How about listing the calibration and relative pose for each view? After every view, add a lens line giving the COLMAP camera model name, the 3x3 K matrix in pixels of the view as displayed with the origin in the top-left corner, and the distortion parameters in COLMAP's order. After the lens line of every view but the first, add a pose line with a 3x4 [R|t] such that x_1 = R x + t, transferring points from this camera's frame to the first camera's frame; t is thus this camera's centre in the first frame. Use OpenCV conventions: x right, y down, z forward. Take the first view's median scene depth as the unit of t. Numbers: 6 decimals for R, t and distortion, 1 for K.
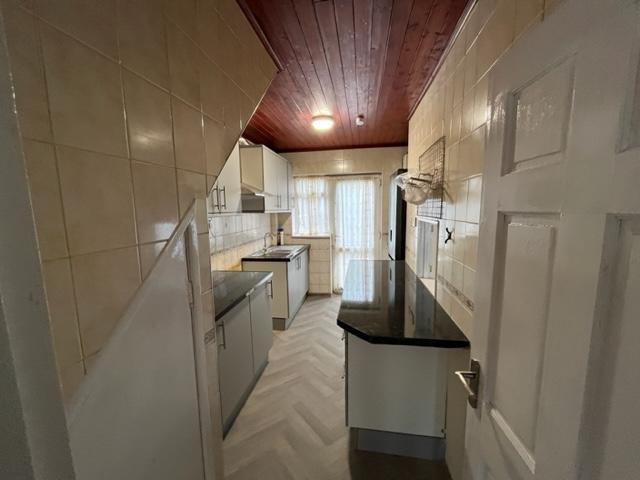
lens RADIAL K [[259.8, 0, 320.3], [0, 259.8, 239.5], [0, 0, 1]] dist [-0.004100, 0.001006]
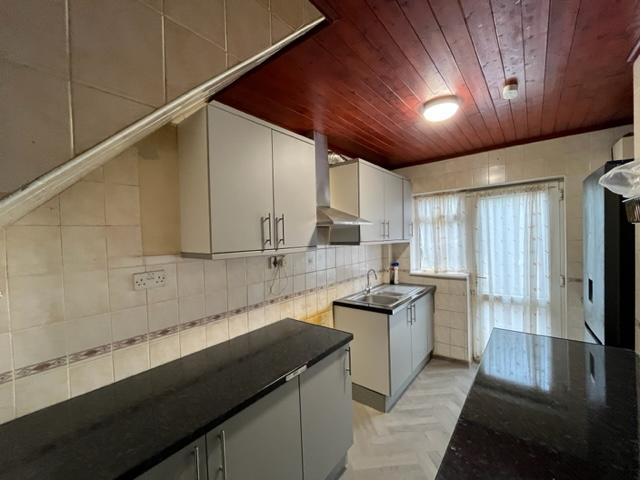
lens RADIAL K [[259.8, 0, 320.1], [0, 259.8, 239.9], [0, 0, 1]] dist [-0.004100, 0.001006]
pose [[0.862258, -0.001014, -0.506468, 0.060157], [-0.046597, 0.995598, -0.081324, -0.043314], [0.504321, 0.093722, 0.858415, 0.241440]]
